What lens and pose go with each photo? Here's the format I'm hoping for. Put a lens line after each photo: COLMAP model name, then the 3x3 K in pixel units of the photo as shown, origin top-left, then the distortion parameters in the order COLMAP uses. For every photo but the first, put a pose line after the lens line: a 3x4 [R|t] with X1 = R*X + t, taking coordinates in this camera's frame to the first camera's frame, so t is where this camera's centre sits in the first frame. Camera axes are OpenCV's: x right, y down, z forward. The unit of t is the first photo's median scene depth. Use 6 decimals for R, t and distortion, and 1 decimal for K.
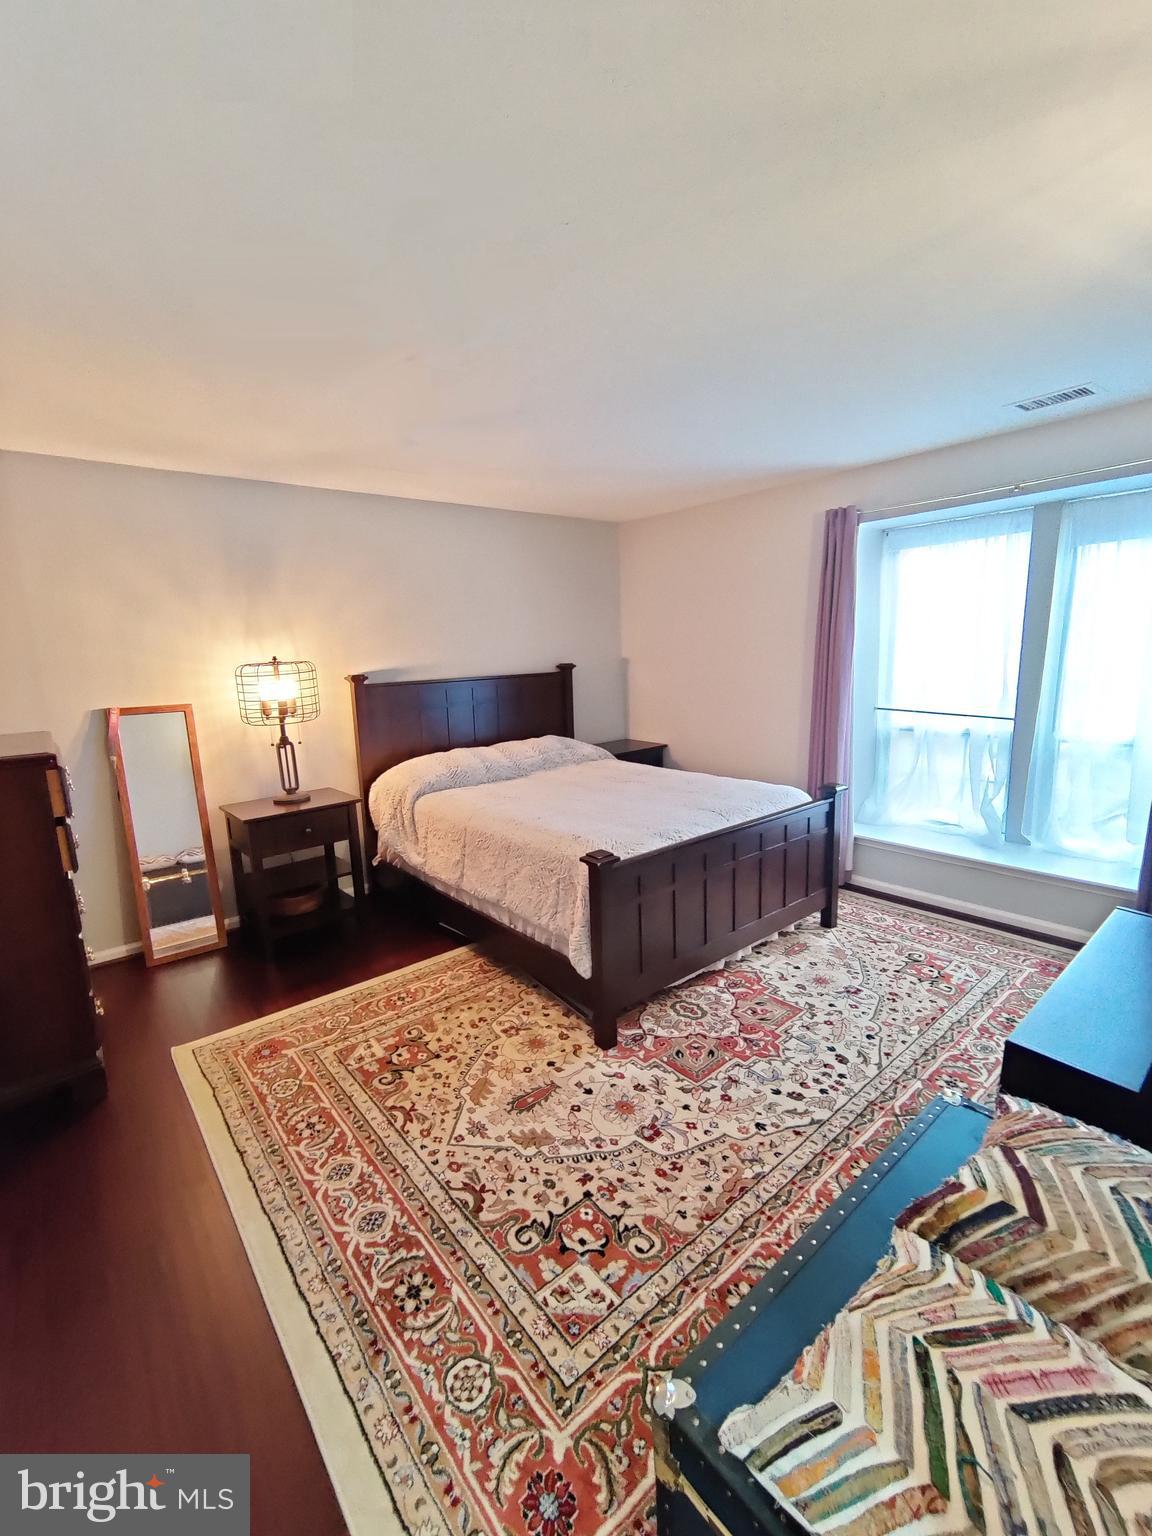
lens RADIAL K [[657.3, 0, 564.9], [0, 657.3, 769.7], [0, 0, 1]] dist [-0.003847, -0.000557]
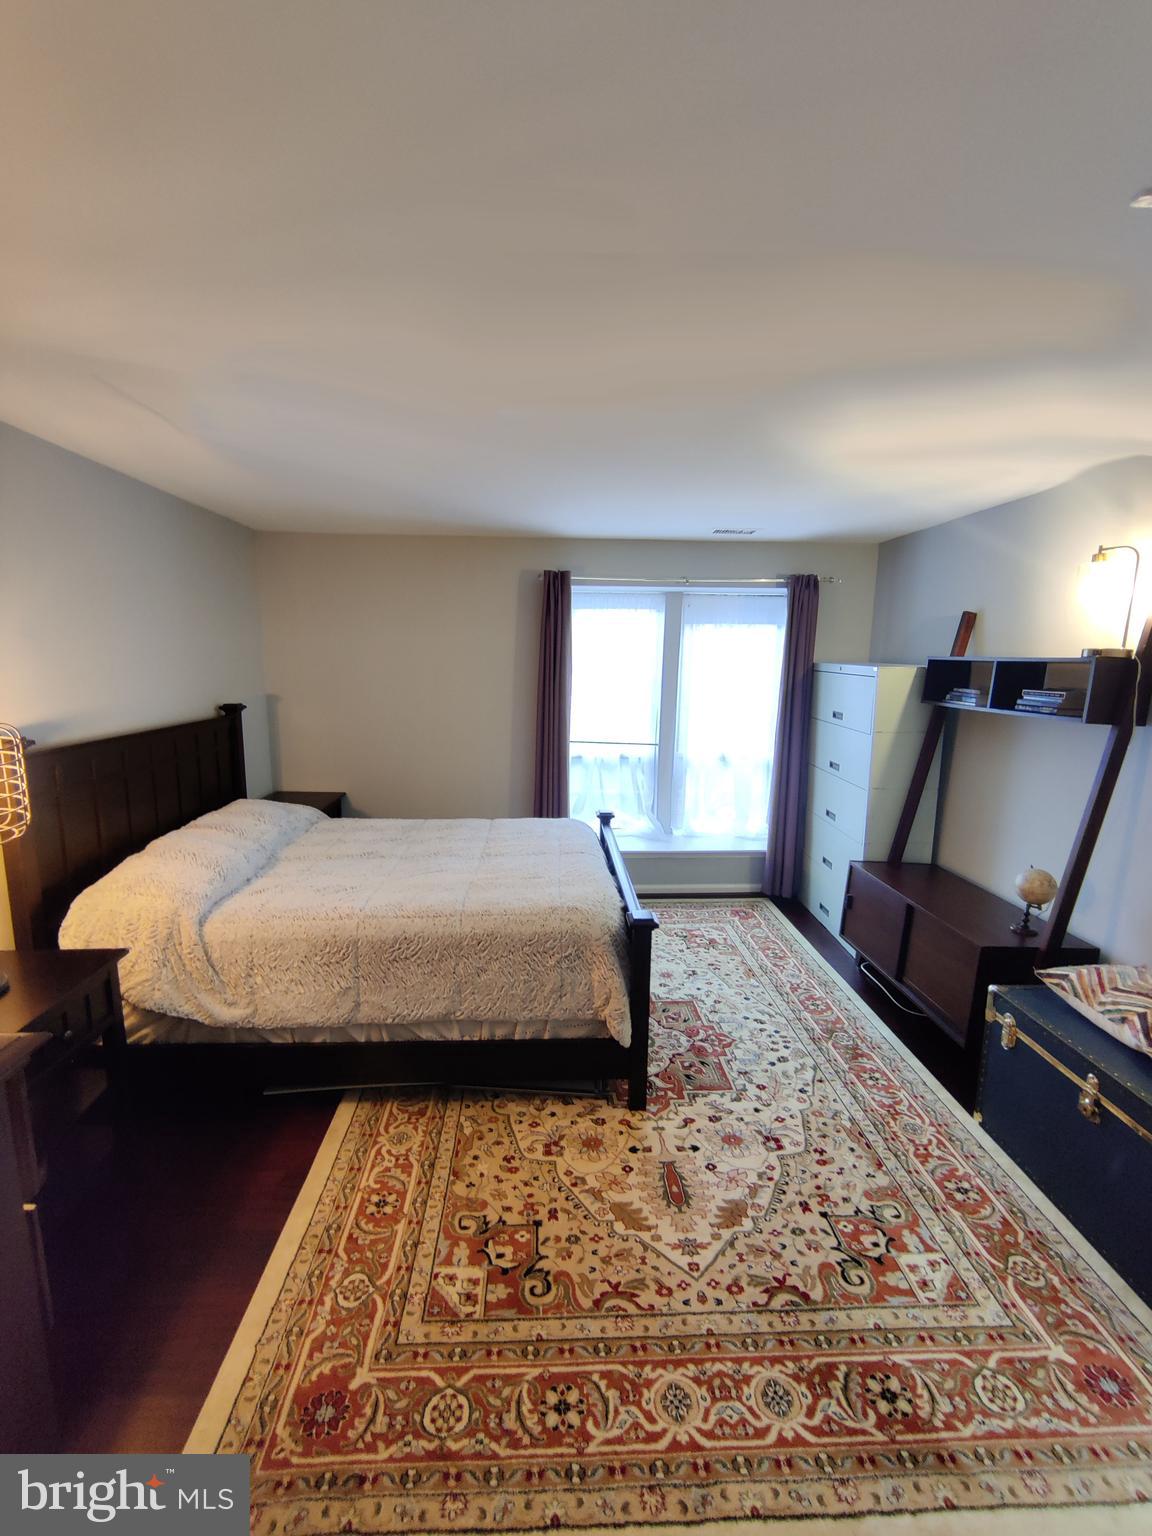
lens RADIAL K [[657.3, 0, 564.9], [0, 657.3, 769.7], [0, 0, 1]] dist [-0.003847, -0.000557]
pose [[0.601816, -0.091347, 0.793394, -0.966633], [0.111825, 0.993289, 0.029538, -0.162771], [-0.790767, 0.070945, 0.607992, 0.585474]]
